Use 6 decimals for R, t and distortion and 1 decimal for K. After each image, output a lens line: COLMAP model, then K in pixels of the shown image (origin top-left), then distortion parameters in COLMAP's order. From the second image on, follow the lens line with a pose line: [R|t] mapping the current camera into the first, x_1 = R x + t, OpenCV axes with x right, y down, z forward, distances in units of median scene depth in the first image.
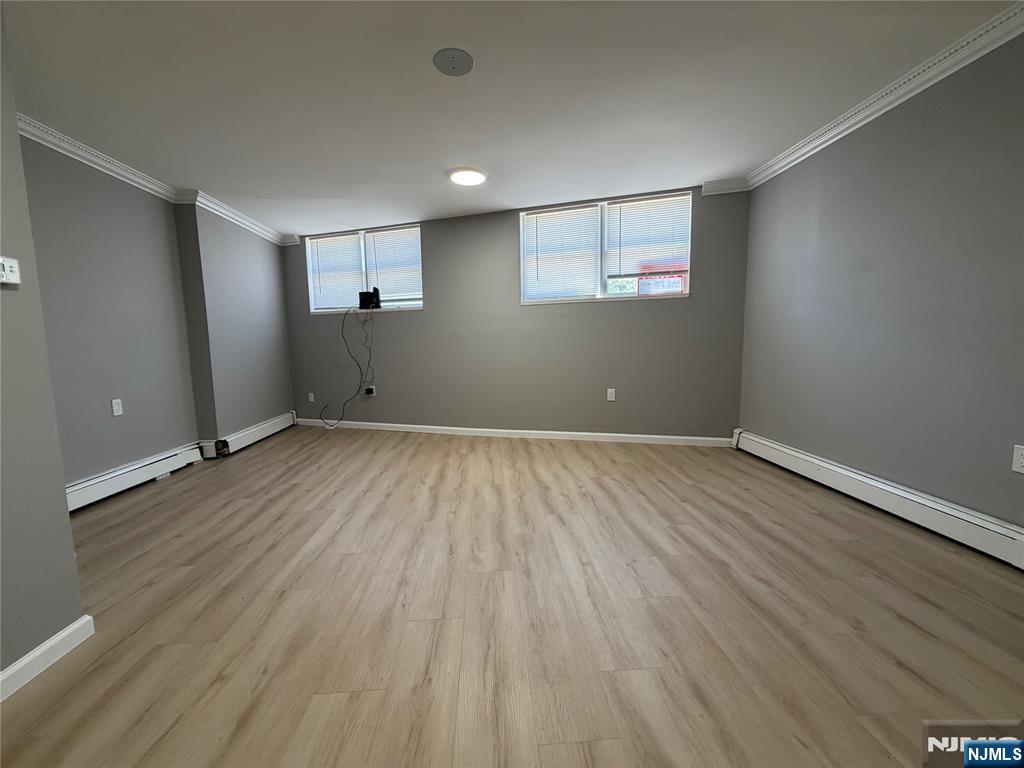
lens RADIAL K [[407.5, 0, 512.0], [0, 407.5, 384.0], [0, 0, 1]] dist [-0.015053, 0.000160]
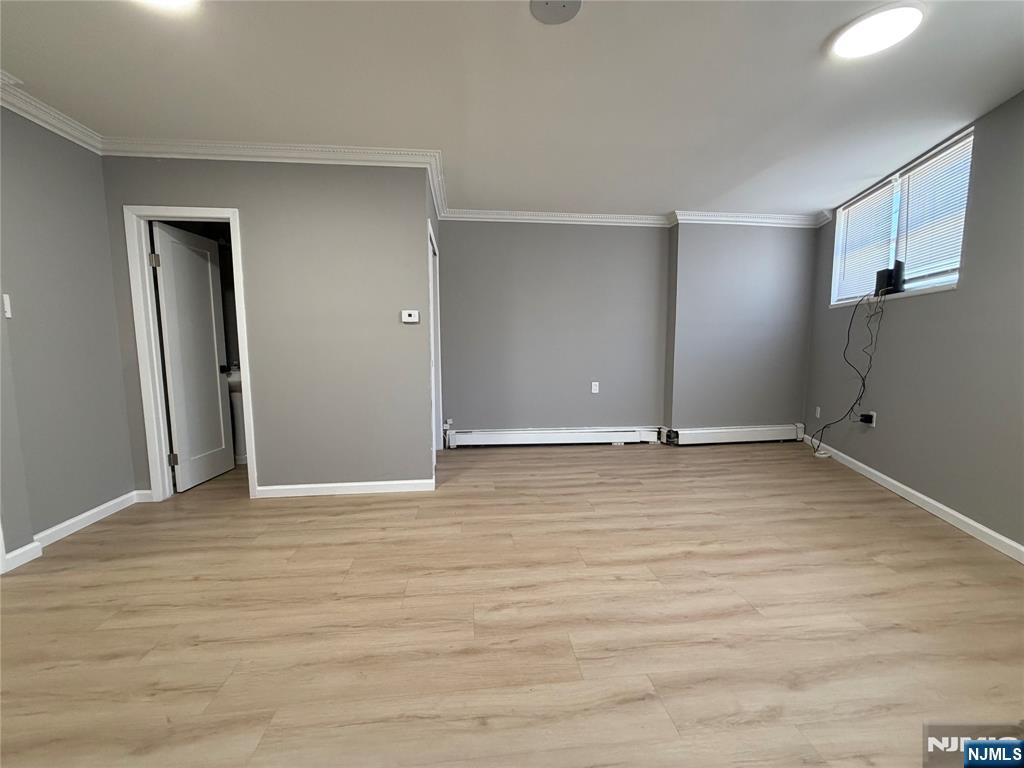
lens RADIAL K [[407.6, 0, 512.0], [0, 407.6, 384.0], [0, 0, 1]] dist [-0.006793, -0.000520]
pose [[0.034506, 0.119957, -0.992179, 0.401458], [-0.101143, 0.988092, 0.115946, -0.079635], [0.994273, 0.096351, 0.046228, 0.524817]]
